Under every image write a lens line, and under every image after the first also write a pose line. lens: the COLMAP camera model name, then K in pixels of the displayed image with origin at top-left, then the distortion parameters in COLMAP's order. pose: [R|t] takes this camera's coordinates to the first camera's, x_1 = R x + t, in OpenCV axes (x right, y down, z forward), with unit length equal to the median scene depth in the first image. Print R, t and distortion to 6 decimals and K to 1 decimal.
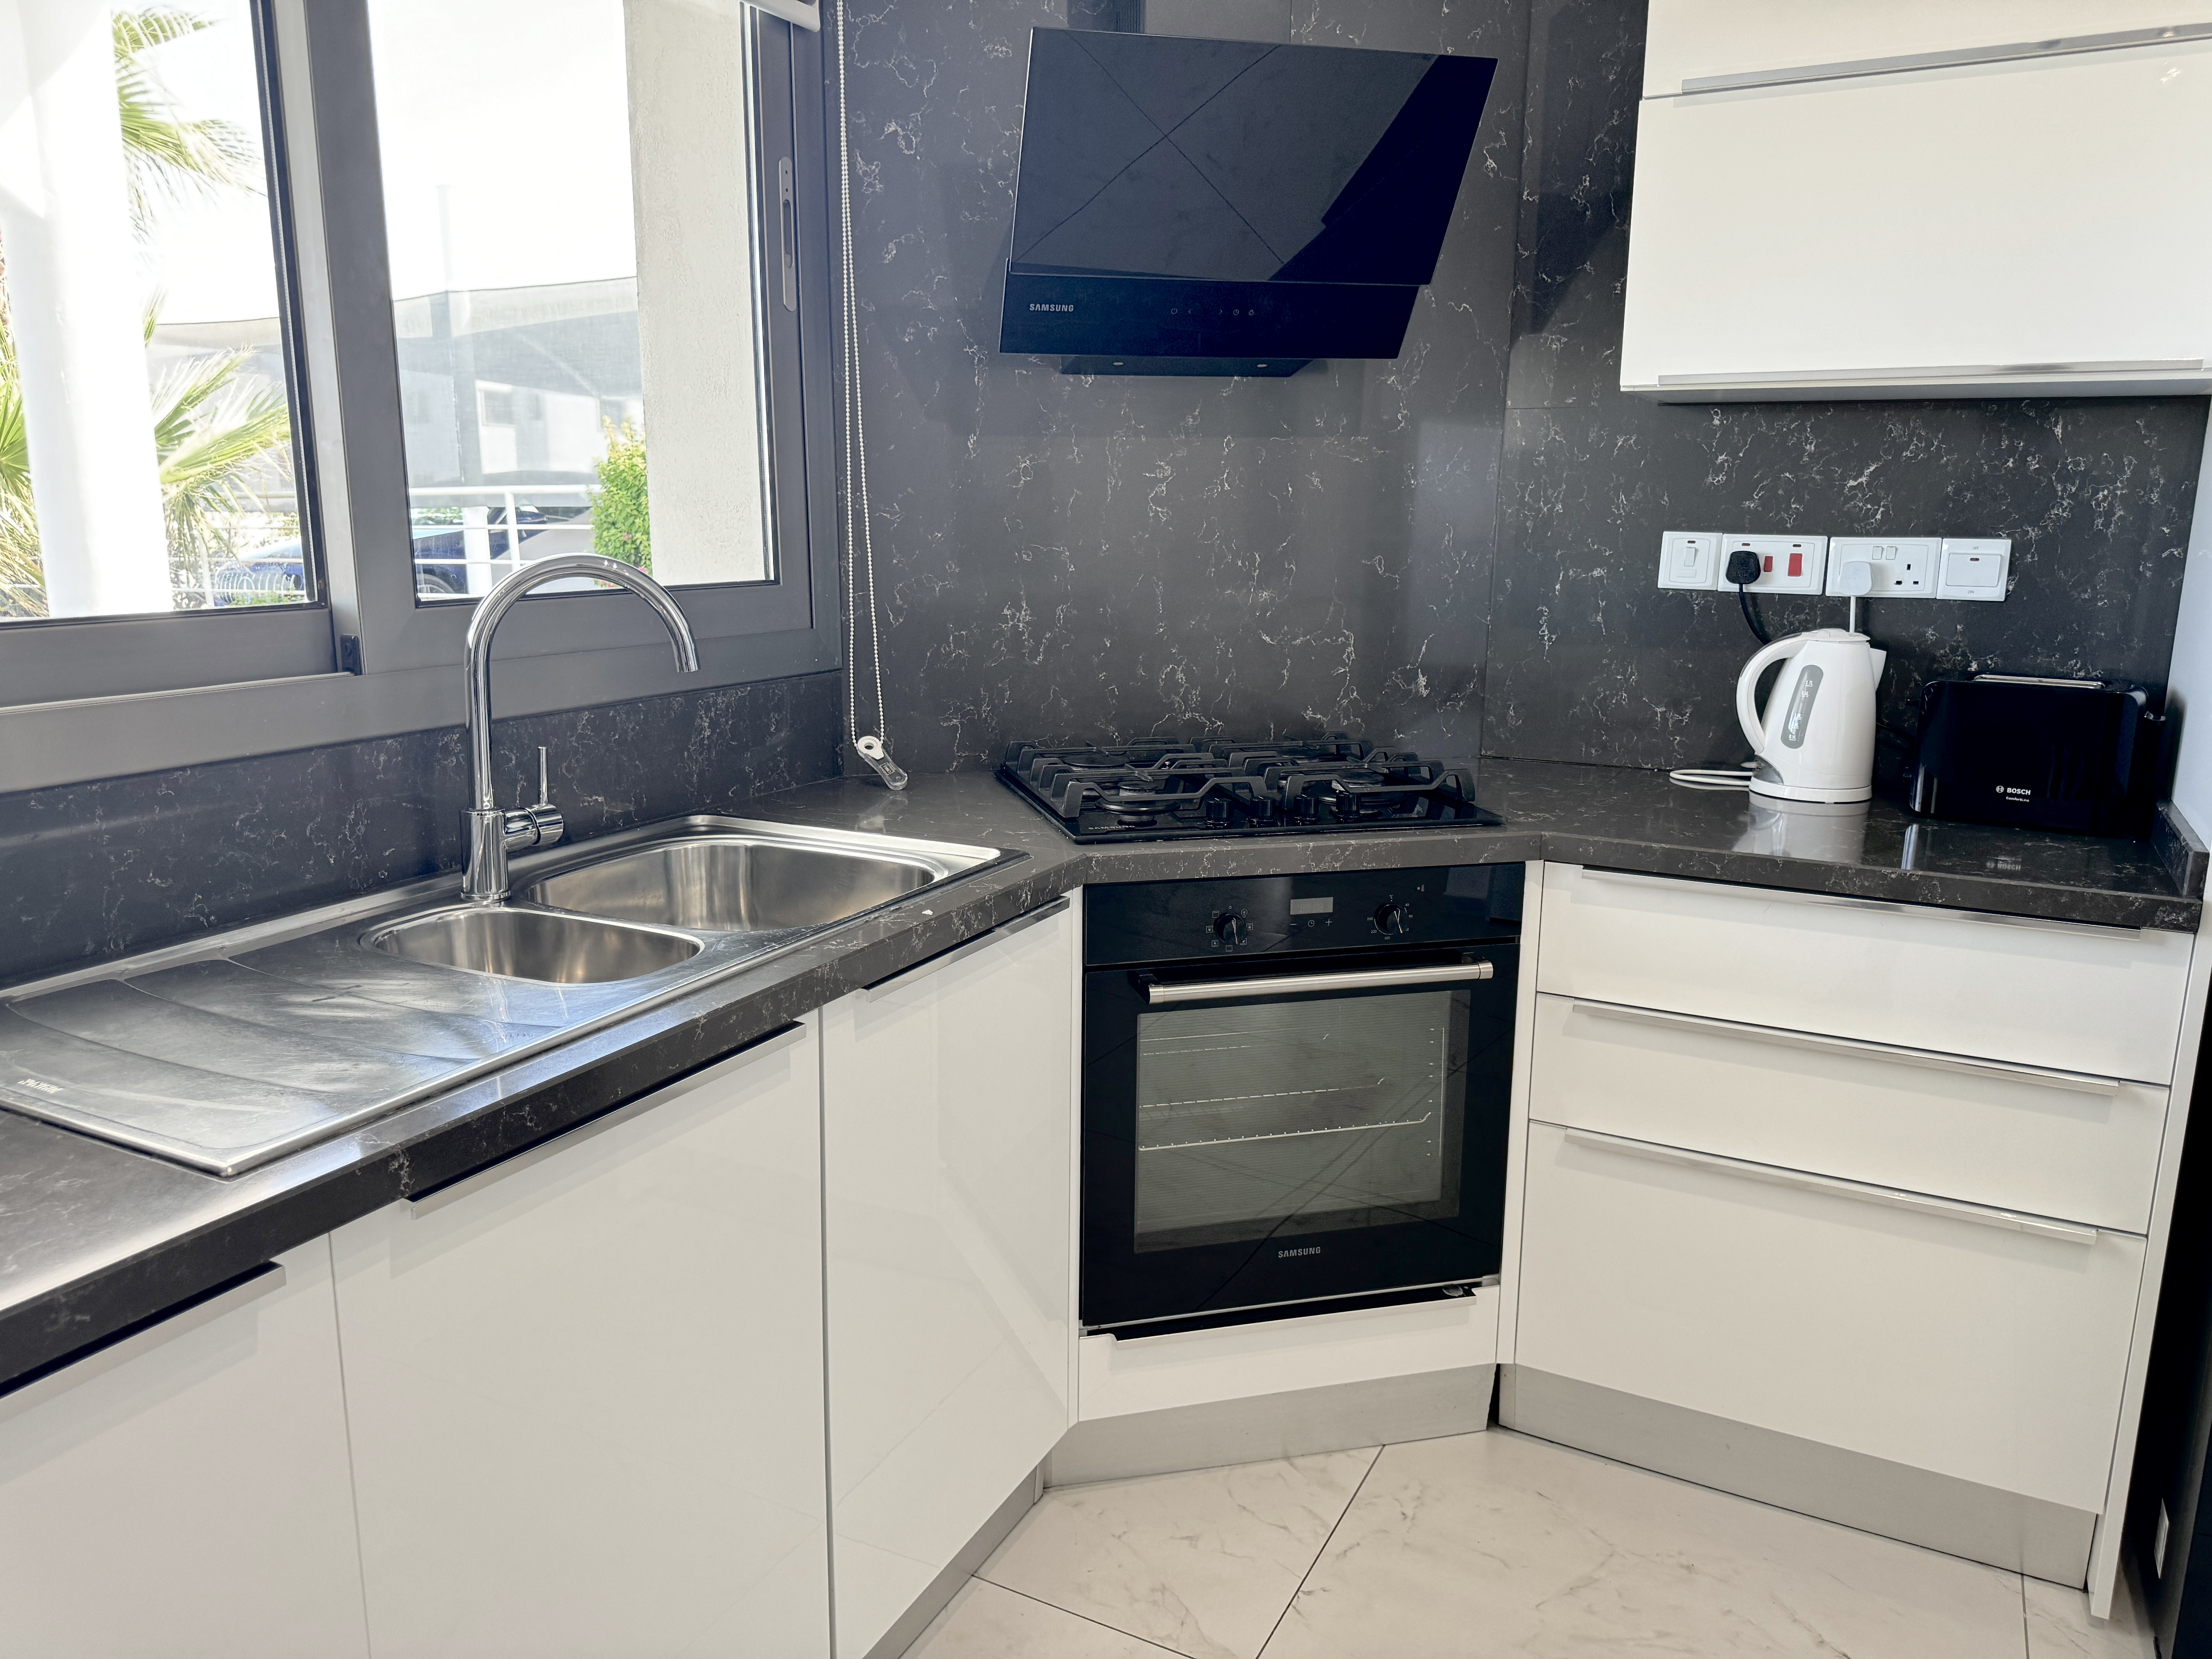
lens RADIAL K [[1558.4, 0, 1126.2], [0, 1558.4, 842.9], [0, 0, 1]] dist [0.059484, -0.067723]
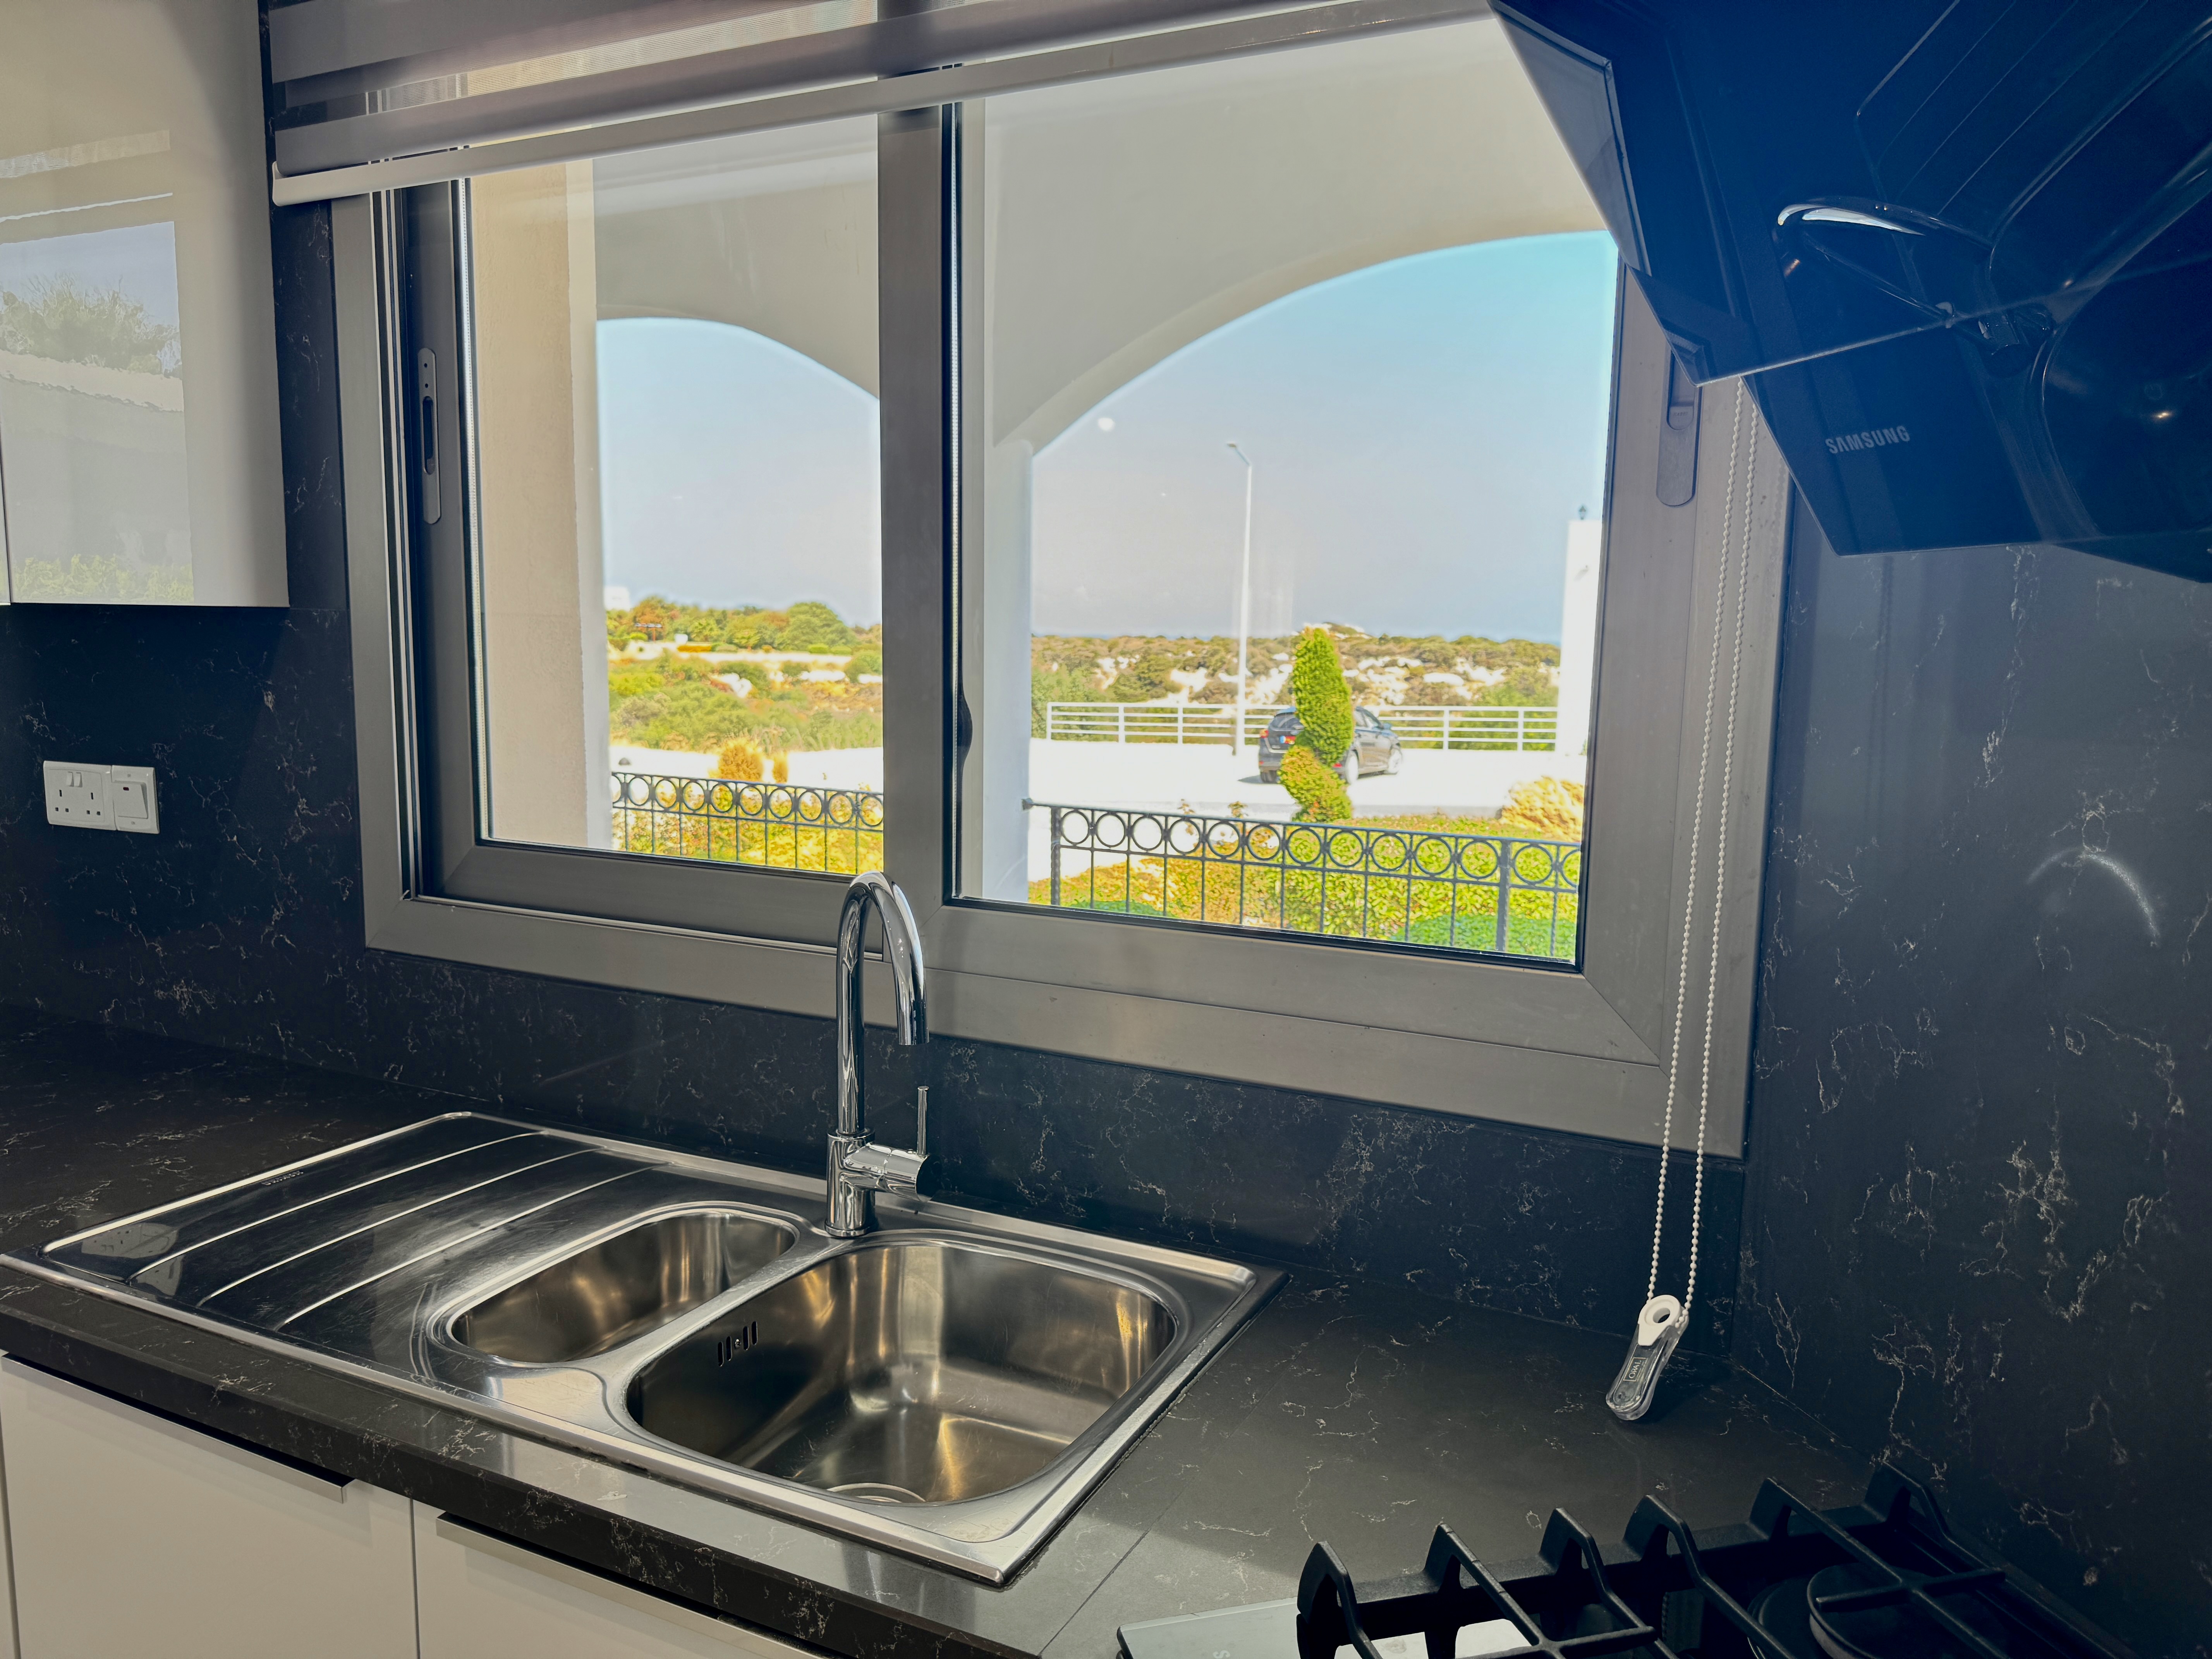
lens RADIAL K [[1558.4, 0, 1143.8], [0, 1558.4, 866.1], [0, 0, 1]] dist [0.059484, -0.067723]
pose [[0.001323, 0.130993, -0.991382, 0.344796], [-0.236192, 0.963375, 0.126977, -0.242841], [0.971706, 0.233988, 0.032214, 0.835713]]
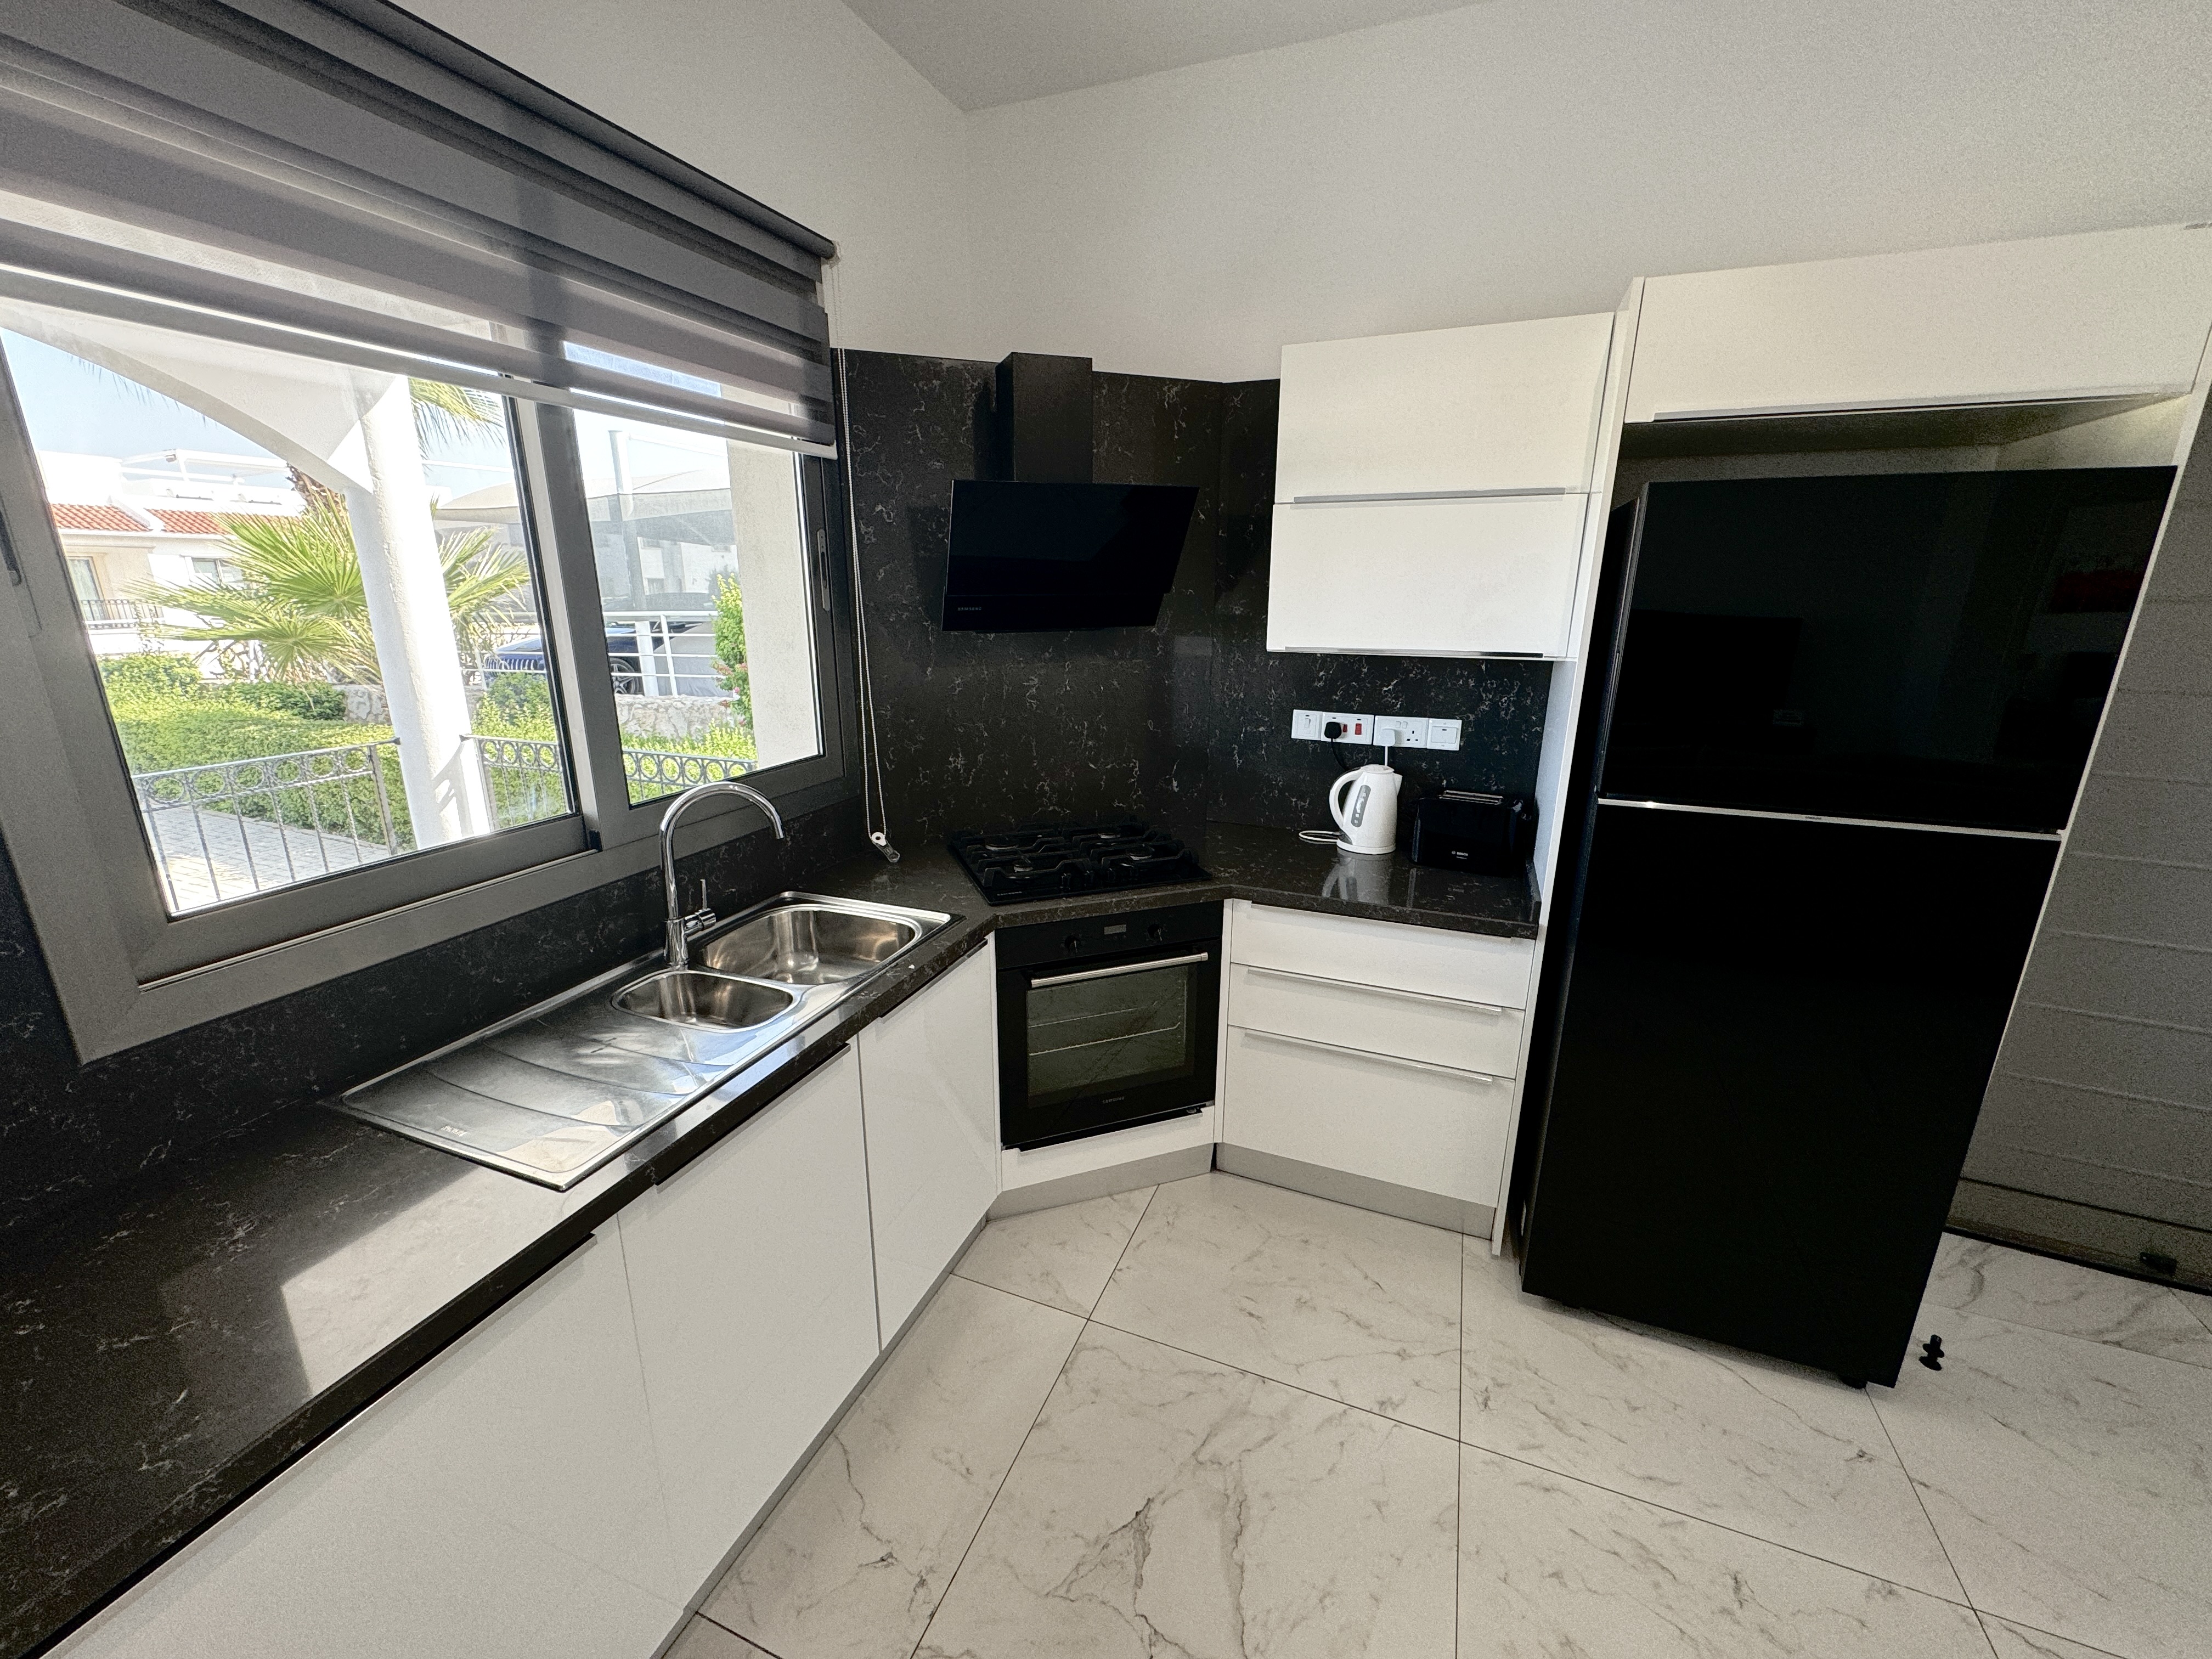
lens RADIAL K [[876.1, 0, 1110.7], [0, 876.1, 831.3], [0, 0, 1]] dist [-0.001519, 0.000368]
pose [[0.995438, -0.028970, 0.090902, 0.017059], [0.023625, 0.997958, 0.059336, -0.133576], [-0.092436, -0.056918, 0.994091, -0.067644]]
